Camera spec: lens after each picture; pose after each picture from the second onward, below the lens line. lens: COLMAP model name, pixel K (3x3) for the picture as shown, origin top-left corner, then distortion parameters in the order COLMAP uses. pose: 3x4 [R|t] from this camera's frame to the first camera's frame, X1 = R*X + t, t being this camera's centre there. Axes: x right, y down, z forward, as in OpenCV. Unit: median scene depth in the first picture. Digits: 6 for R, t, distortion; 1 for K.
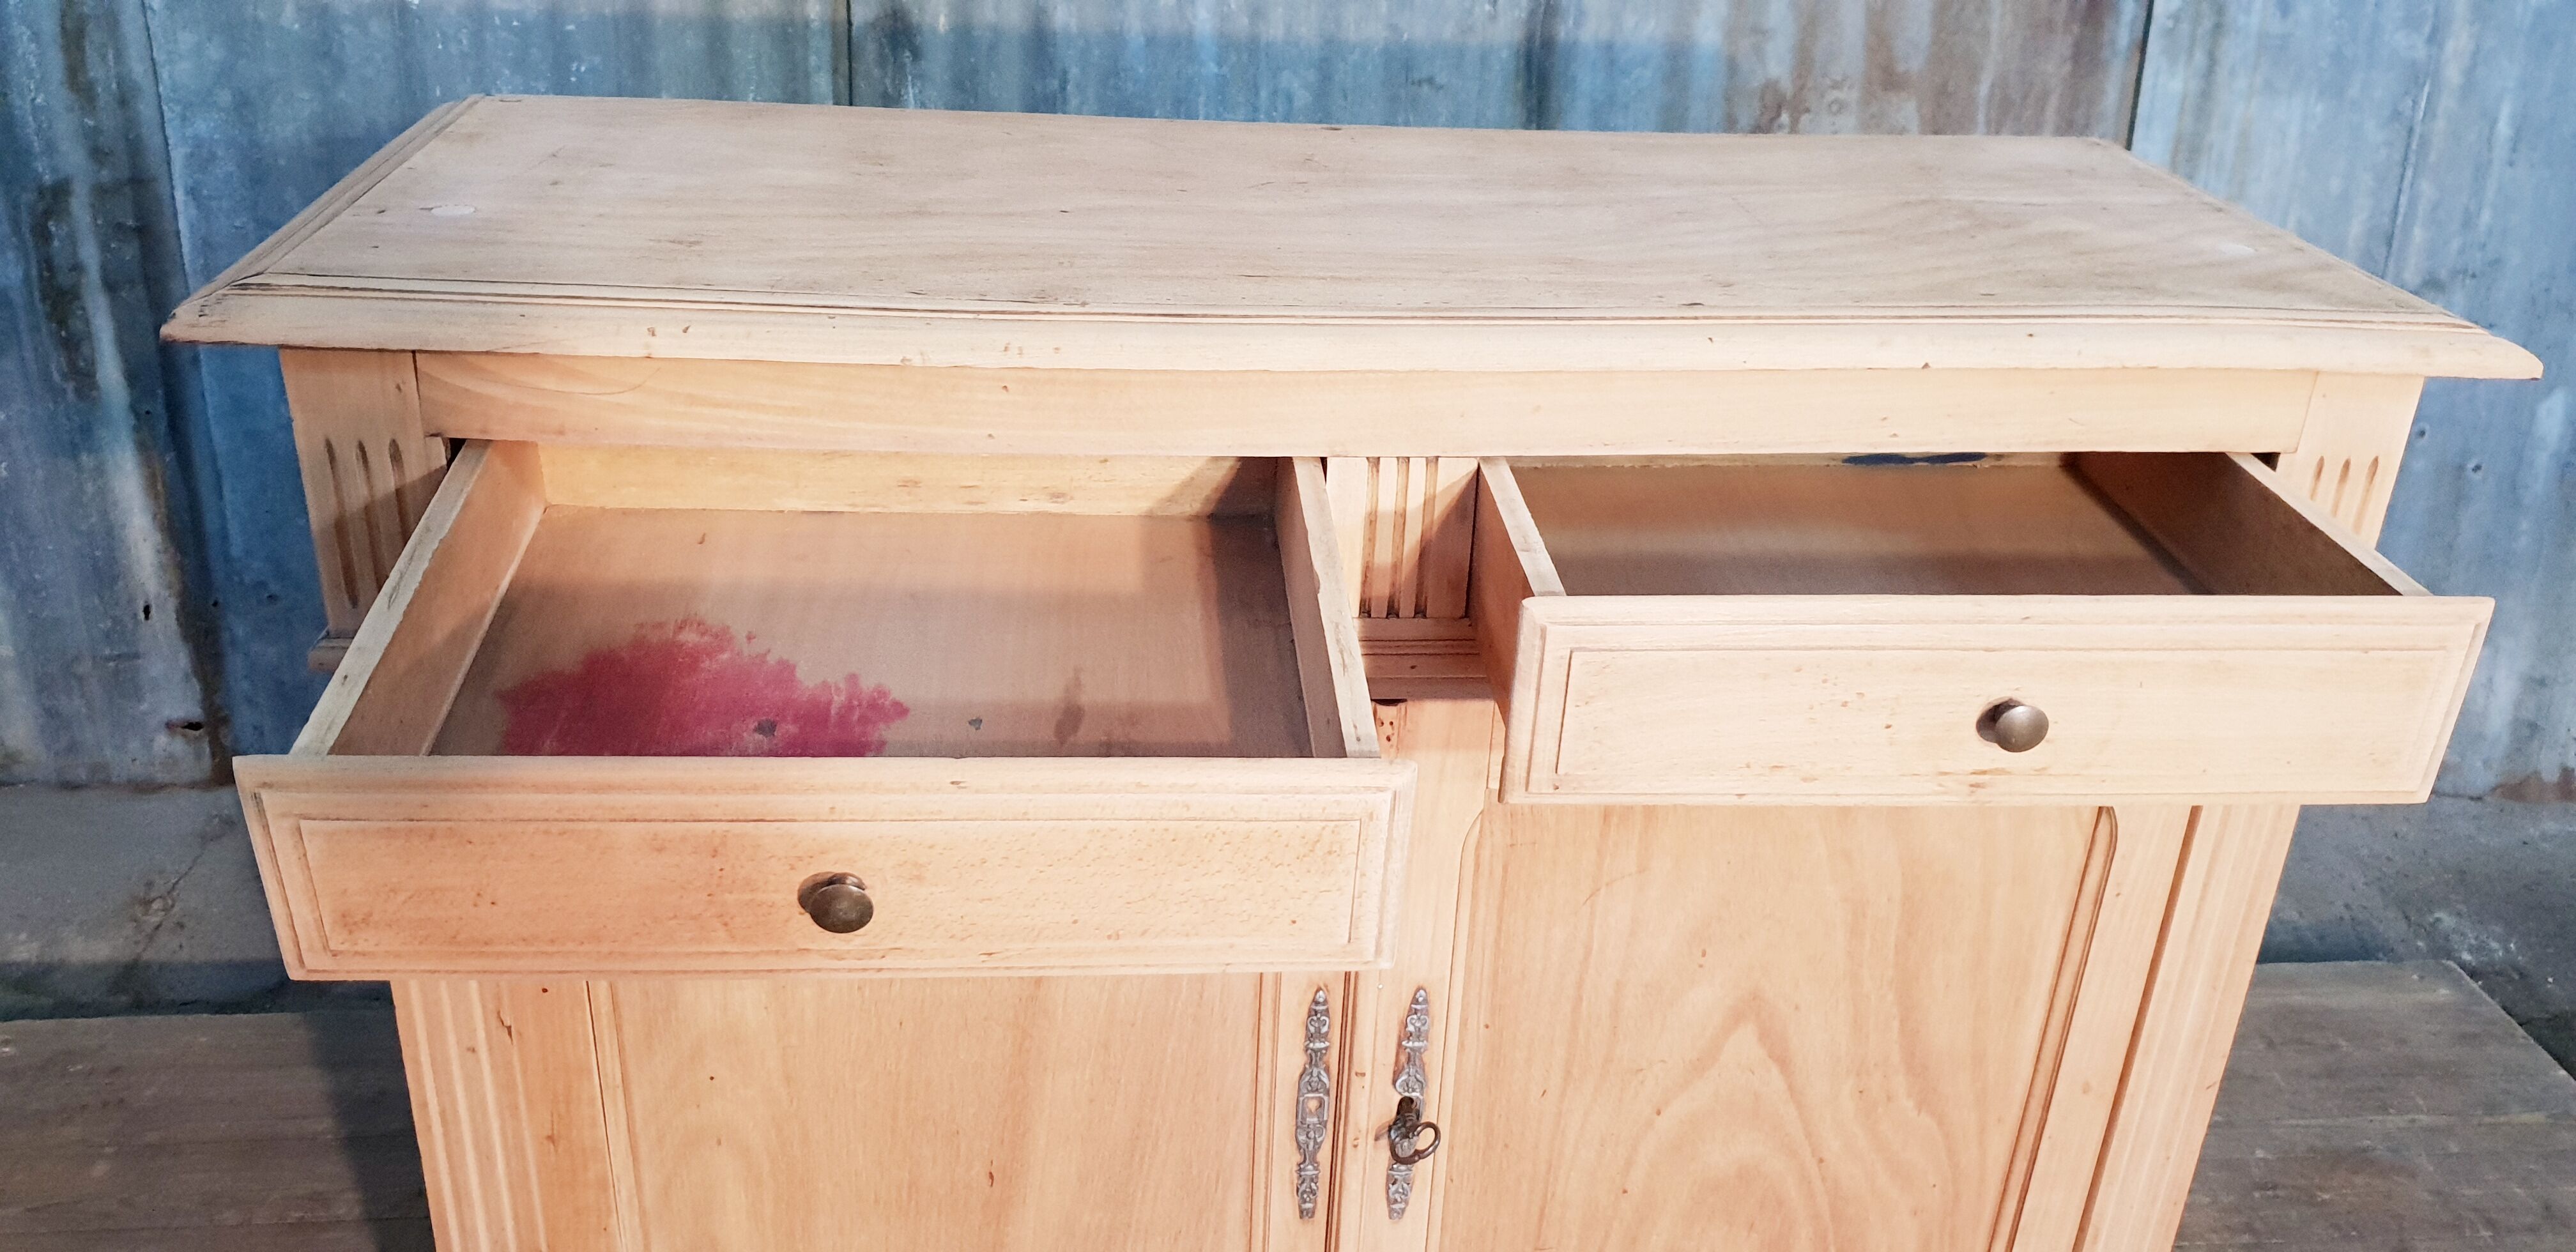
lens RADIAL K [[2030.2, 0, 1296.4], [0, 2030.2, 612.1], [0, 0, 1]] dist [0.003702, 0.006366]
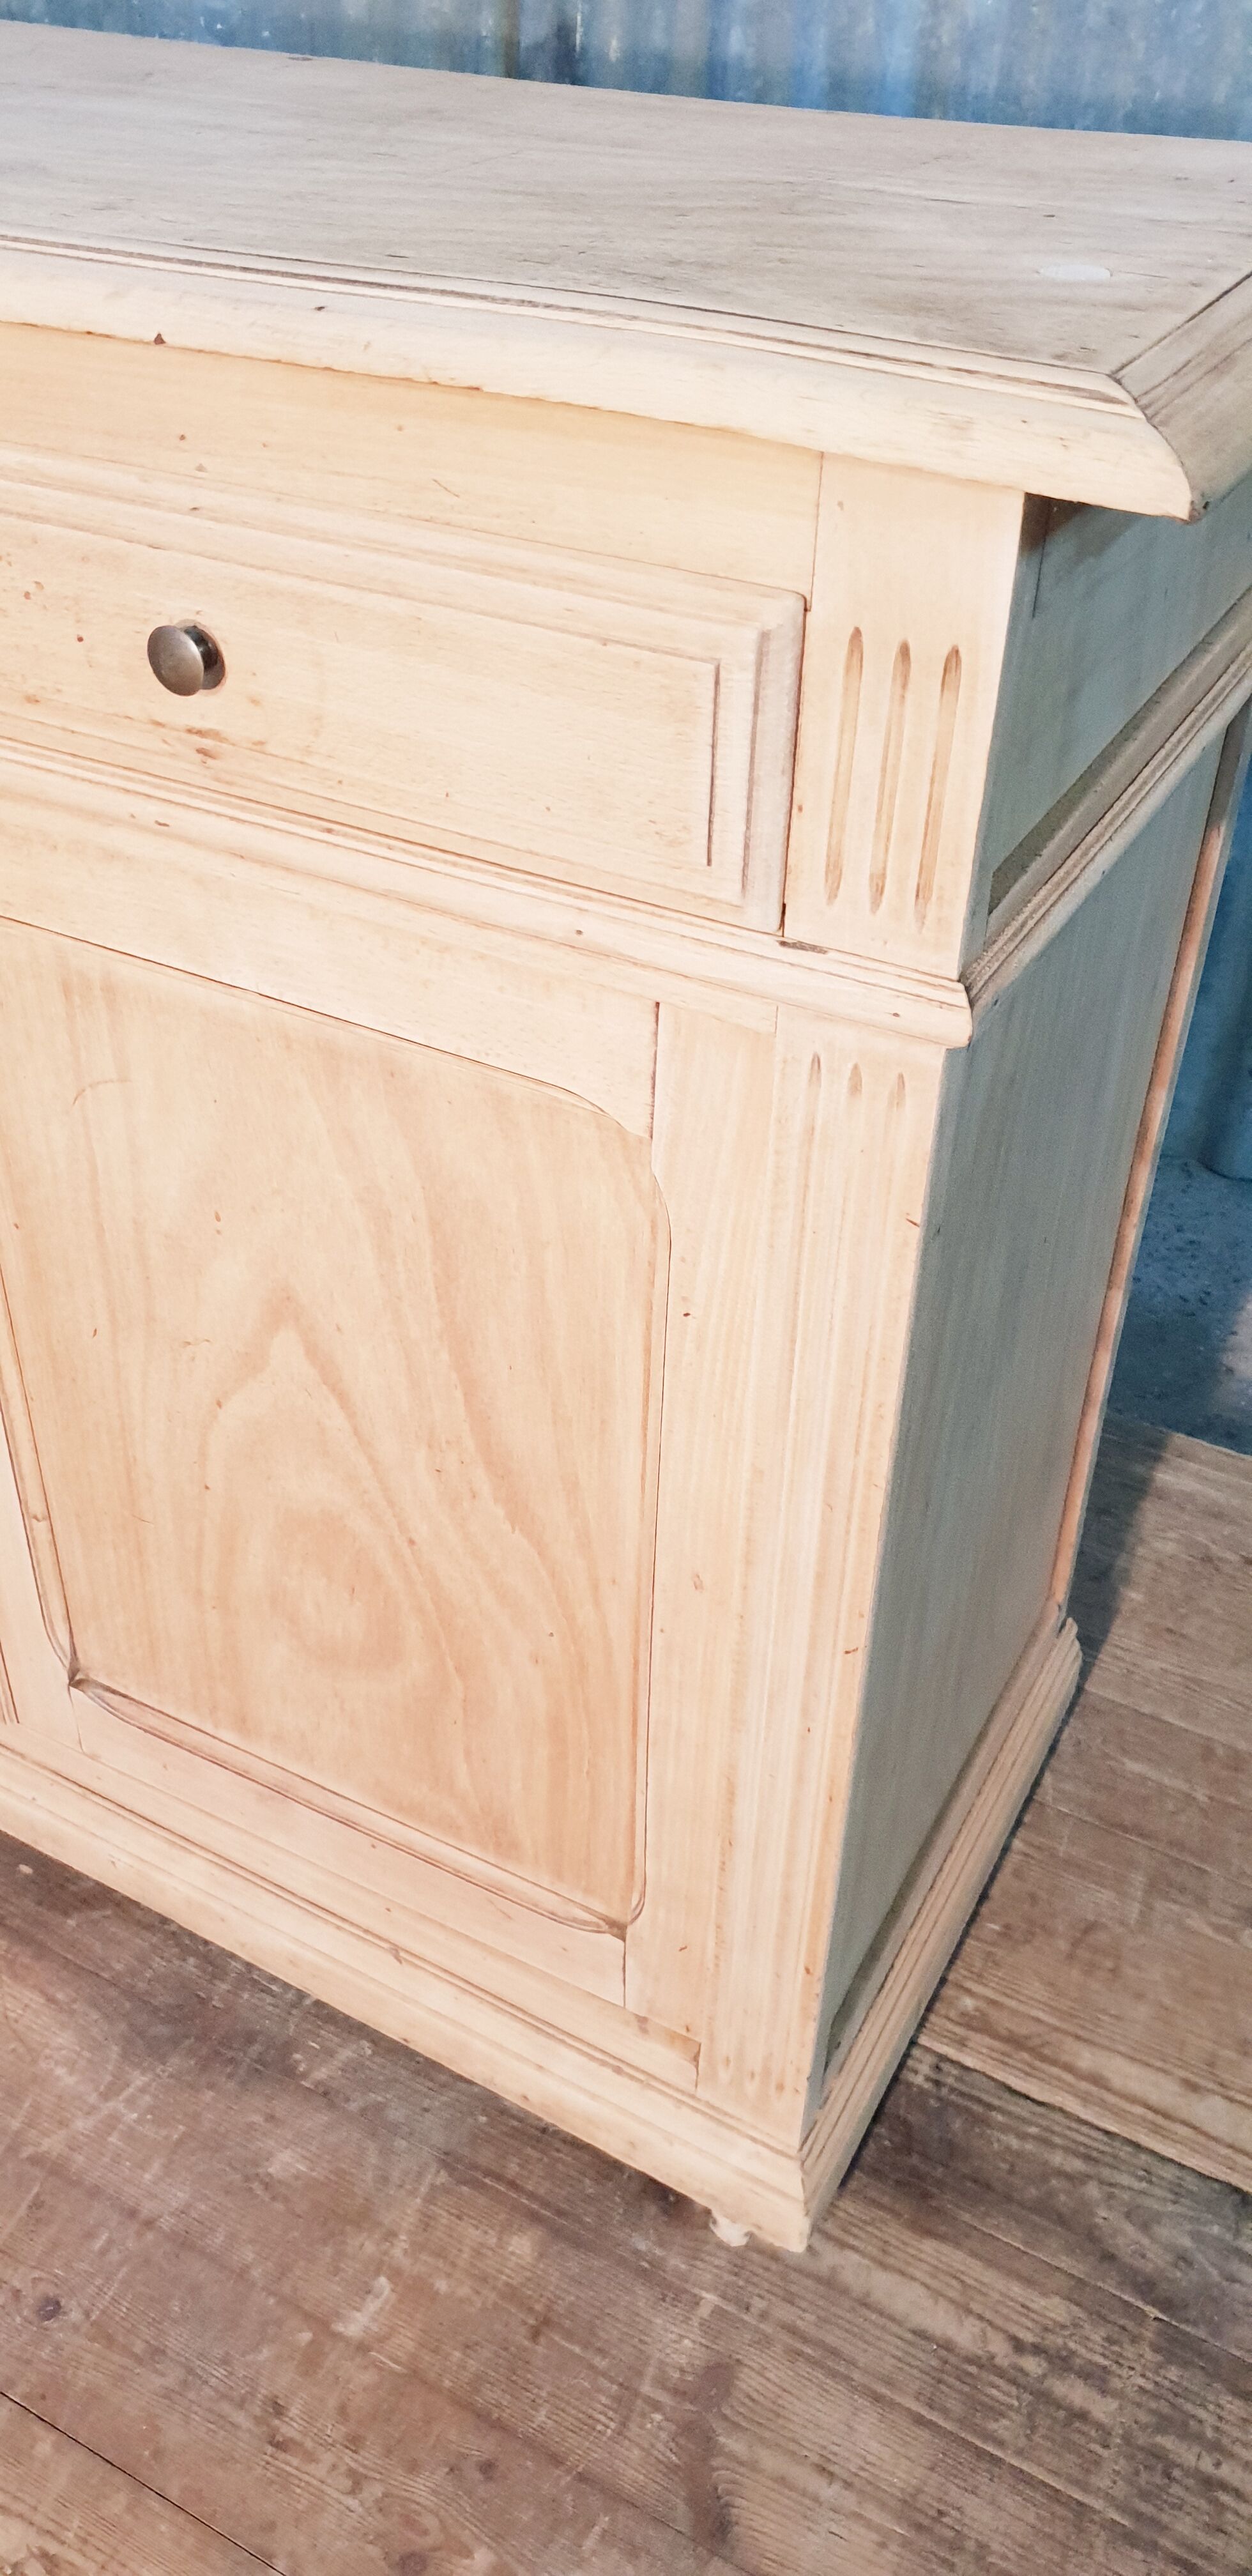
lens RADIAL K [[2030.2, 0, 633.3], [0, 2030.2, 1287.6], [0, 0, 1]] dist [0.003702, 0.006366]
pose [[0.833161, 0.313209, -0.455788, 0.373678], [-0.220338, 0.943925, 0.245879, -0.014954], [0.507241, -0.104429, 0.855454, 0.231290]]
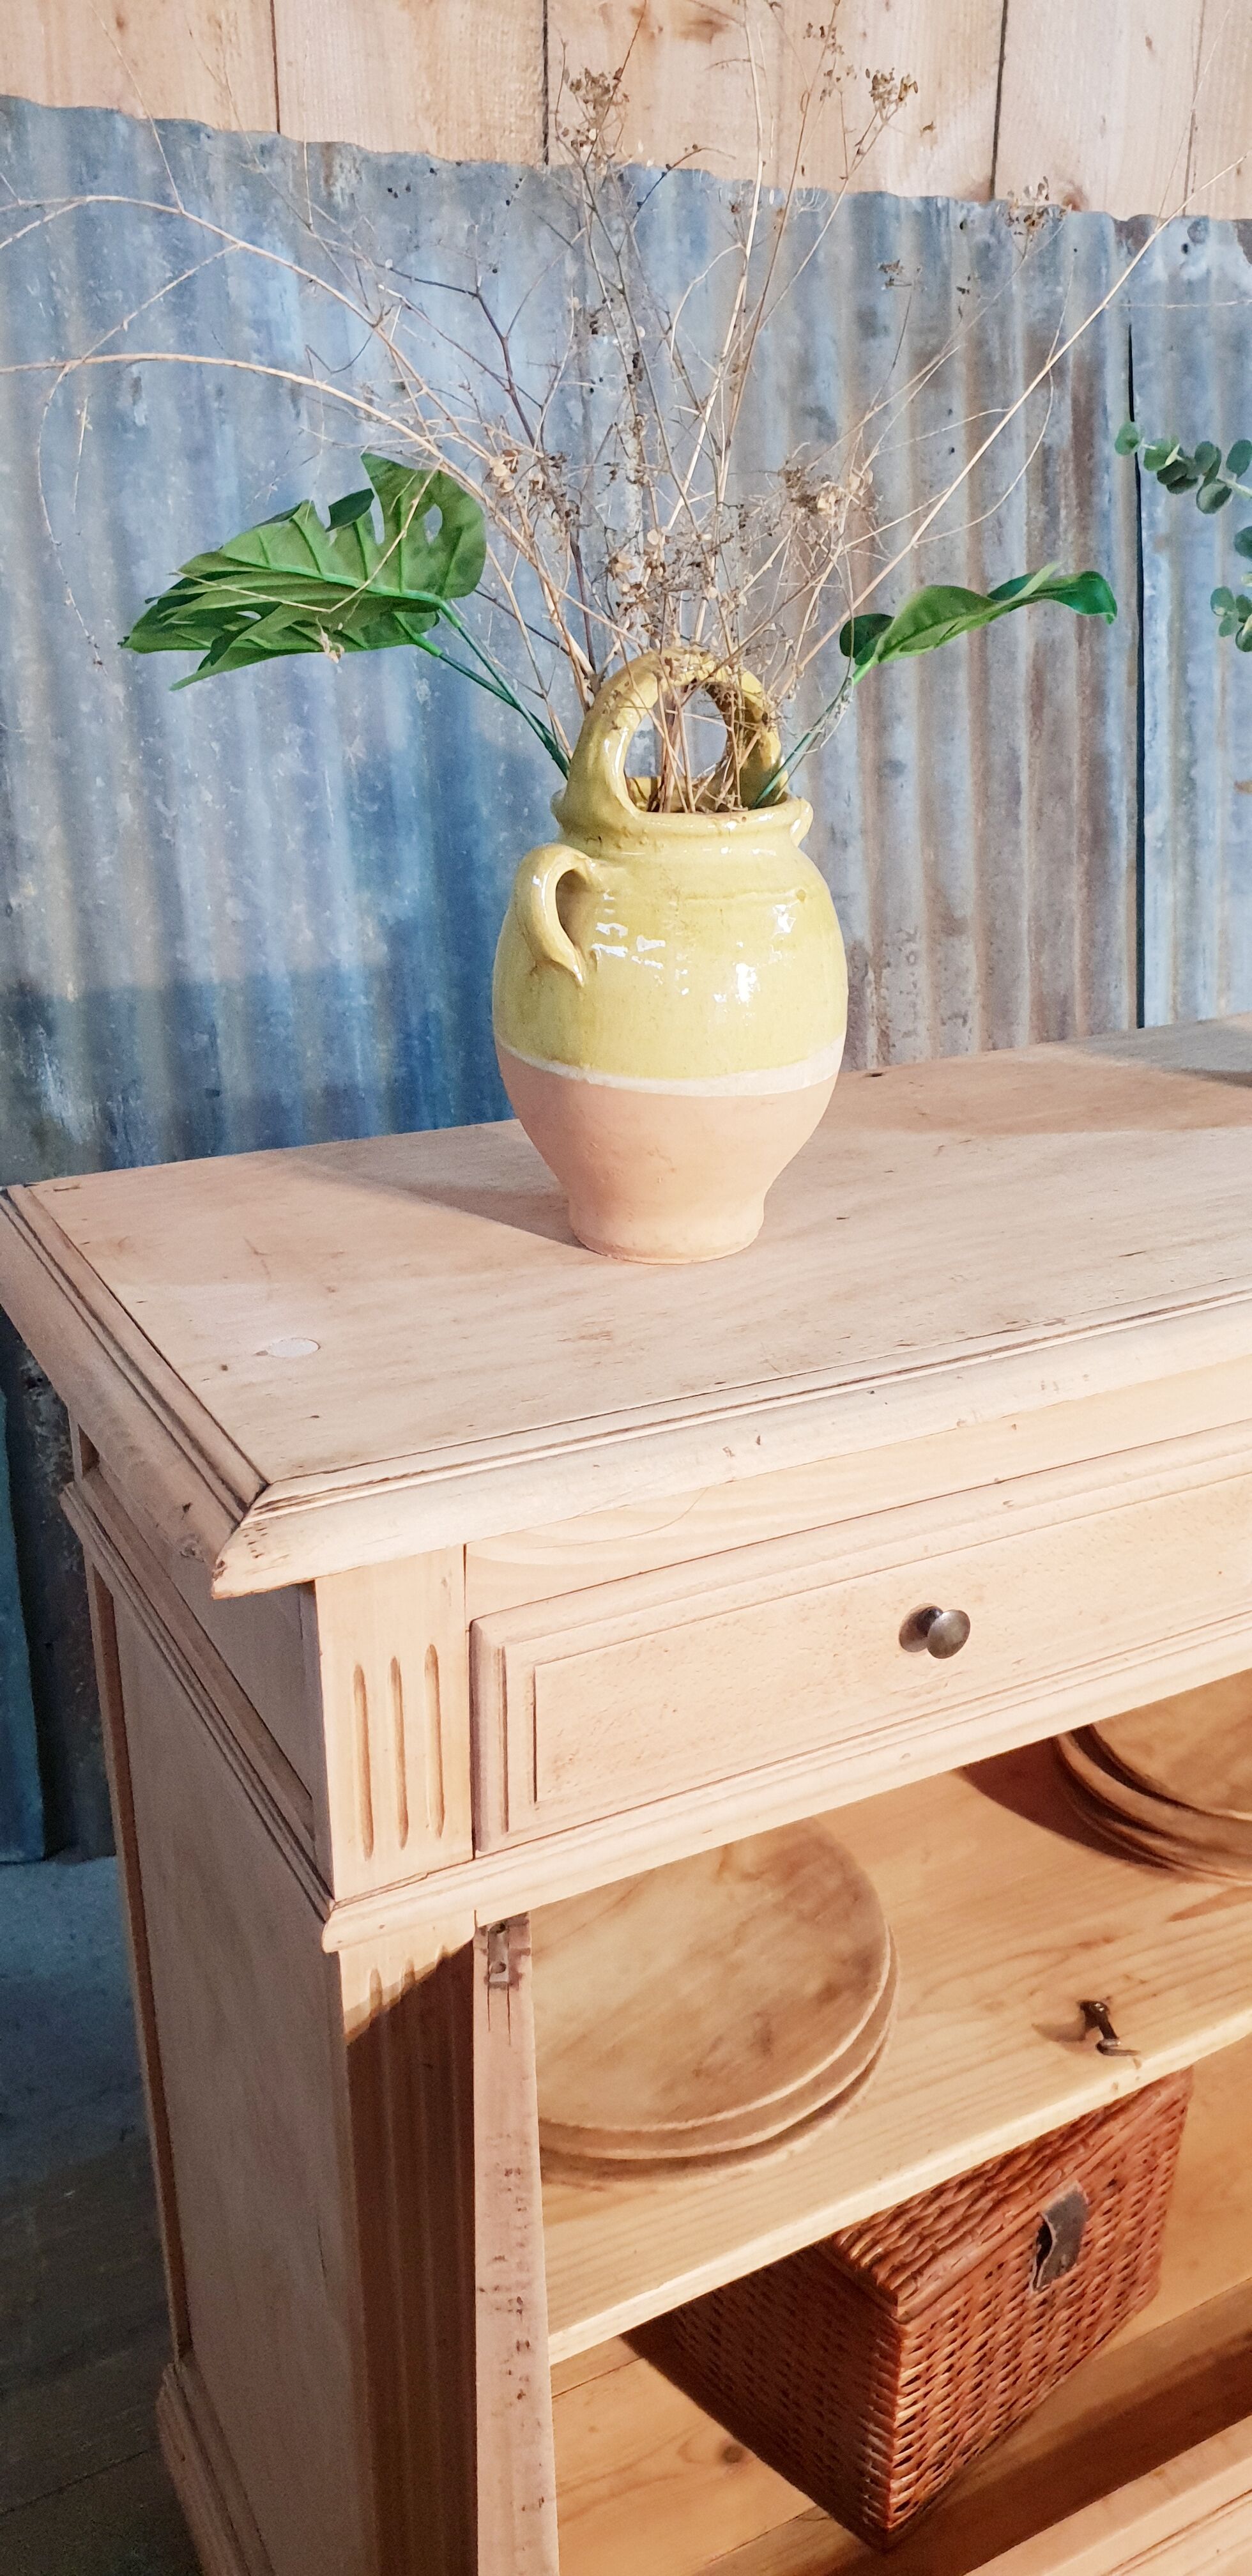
lens RADIAL K [[2030.2, 0, 675.5], [0, 2030.2, 1283.2], [0, 0, 1]] dist [0.003702, 0.006366]
pose [[0.914837, -0.182757, 0.360101, -0.275118], [0.206601, 0.978010, -0.028515, -0.082008], [-0.346971, 0.100484, 0.932478, 0.079484]]
